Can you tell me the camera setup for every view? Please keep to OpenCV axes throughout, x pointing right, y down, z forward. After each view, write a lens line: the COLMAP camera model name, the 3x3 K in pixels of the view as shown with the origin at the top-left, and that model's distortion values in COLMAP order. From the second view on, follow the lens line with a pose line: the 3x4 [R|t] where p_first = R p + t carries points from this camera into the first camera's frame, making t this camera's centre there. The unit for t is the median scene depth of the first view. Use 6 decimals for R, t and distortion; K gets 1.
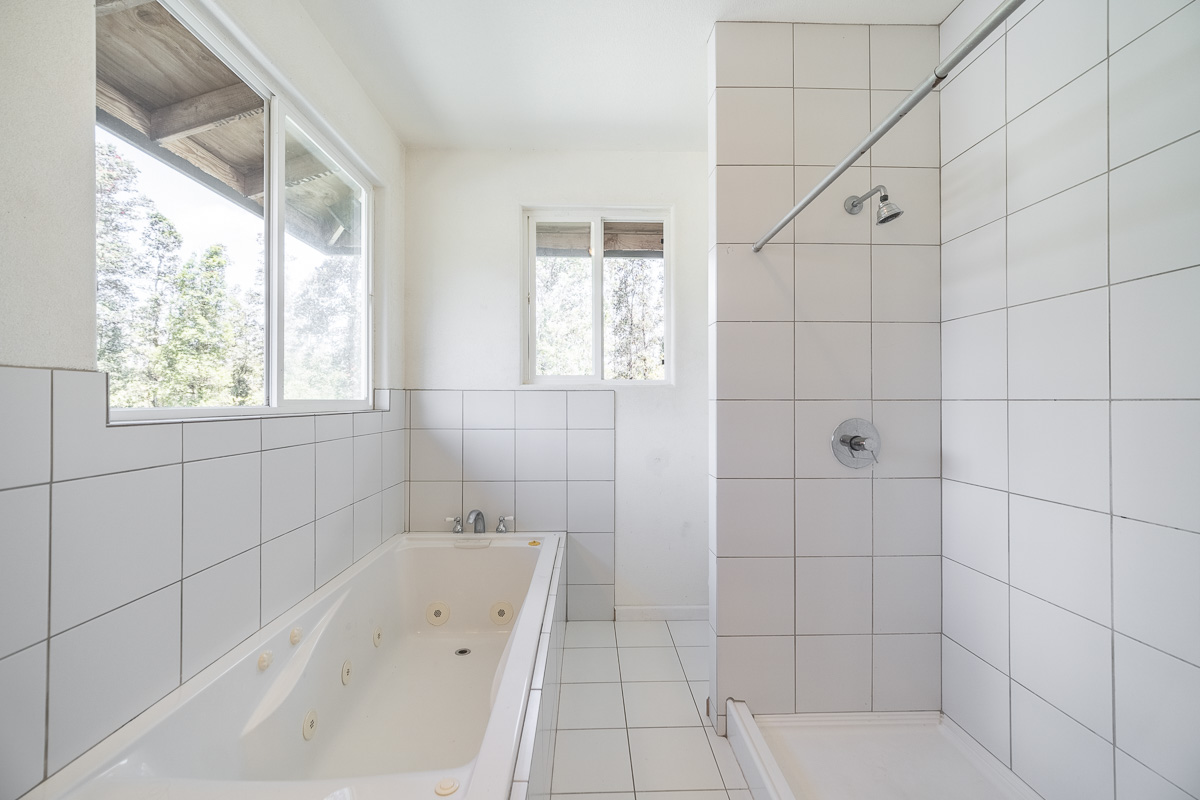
lens RADIAL K [[477.0, 0, 599.7], [0, 477.0, 398.1], [0, 0, 1]] dist [-0.004506, -0.000120]
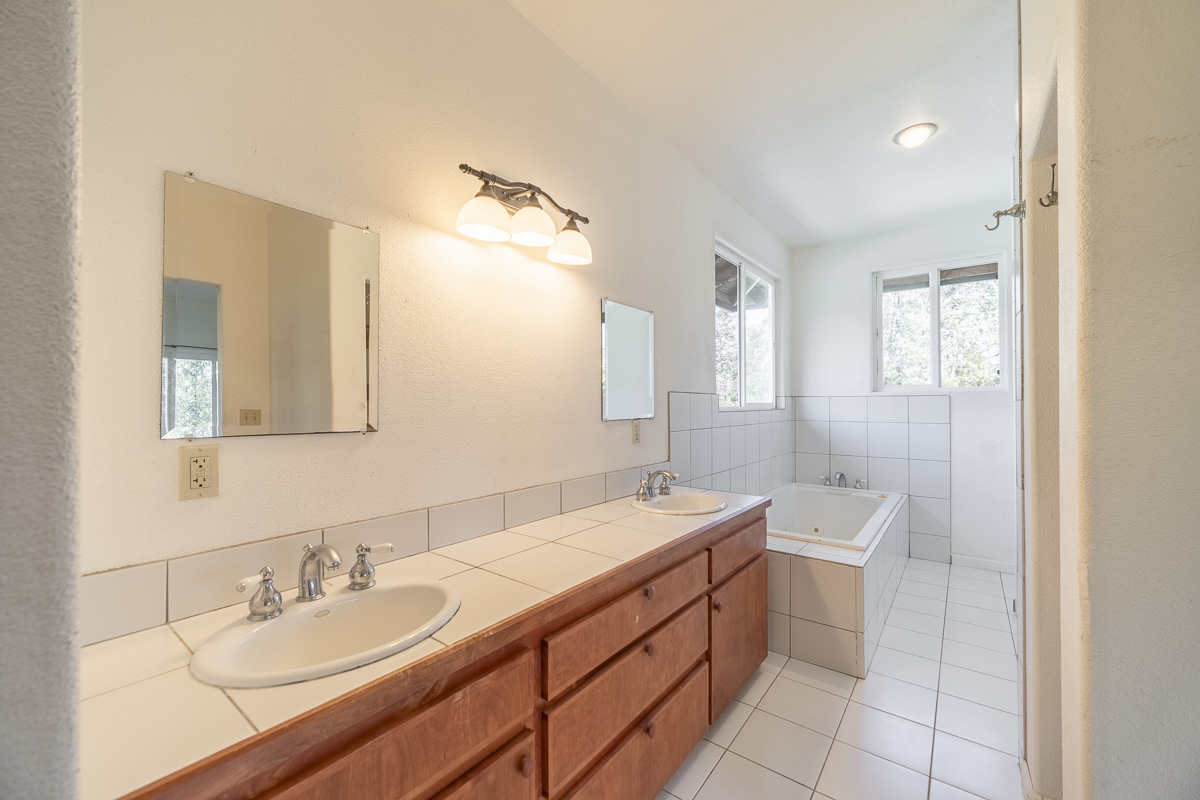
lens RADIAL K [[477.0, 0, 596.4], [0, 477.0, 399.2], [0, 0, 1]] dist [-0.004506, -0.000120]
pose [[0.775719, -0.007944, -0.631029, 0.112860], [0.005400, 0.999968, -0.005950, -0.002594], [0.631056, 0.001208, 0.775736, -0.734160]]
